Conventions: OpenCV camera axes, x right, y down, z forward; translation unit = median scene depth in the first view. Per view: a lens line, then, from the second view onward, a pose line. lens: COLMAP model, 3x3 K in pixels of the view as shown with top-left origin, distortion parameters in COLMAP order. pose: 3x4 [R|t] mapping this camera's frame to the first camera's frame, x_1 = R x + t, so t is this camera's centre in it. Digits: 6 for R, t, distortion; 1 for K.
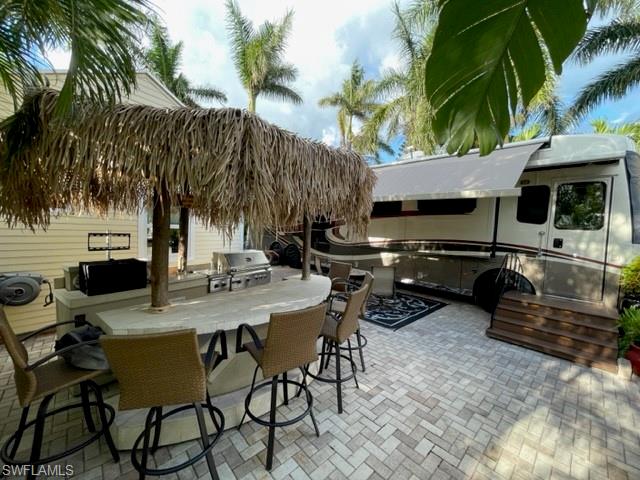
lens RADIAL K [[258.5, 0, 319.2], [0, 258.5, 242.1], [0, 0, 1]] dist [-0.001630, 0.000869]
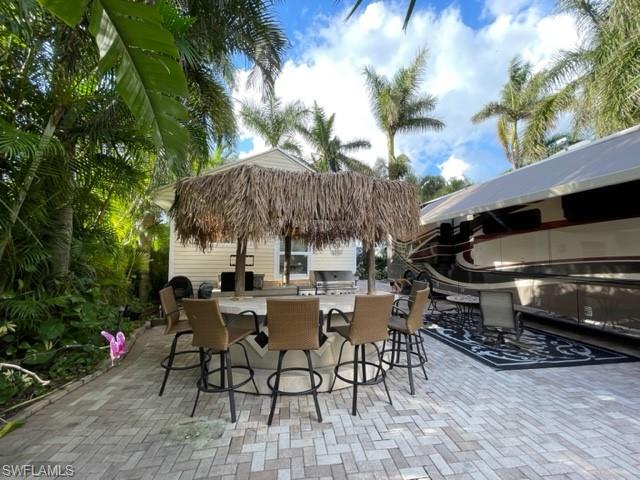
lens RADIAL K [[258.5, 0, 319.0], [0, 258.5, 240.9], [0, 0, 1]] dist [-0.001630, 0.000869]
pose [[0.812467, -0.070400, -0.578741, 0.294105], [-0.008736, 0.991101, -0.132824, 0.053318], [0.582942, 0.112971, 0.804622, 0.005973]]
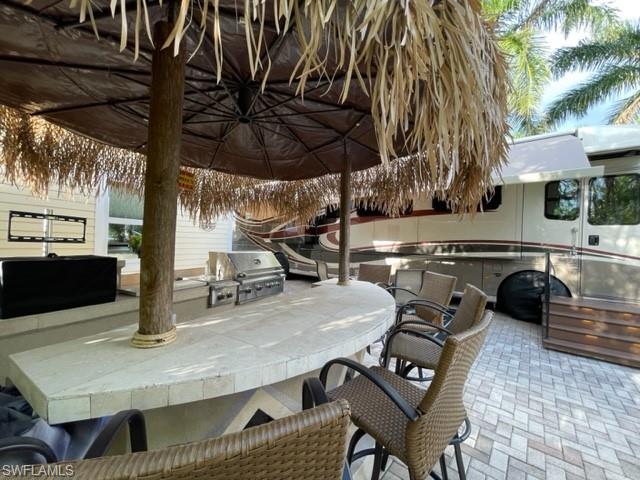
lens RADIAL K [[258.5, 0, 319.1], [0, 258.5, 242.8], [0, 0, 1]] dist [-0.001630, 0.000869]
pose [[0.992273, -0.007285, 0.123863, -0.158892], [0.013805, 0.998559, -0.051863, 0.045989], [-0.123307, 0.053172, 0.990943, 0.198243]]
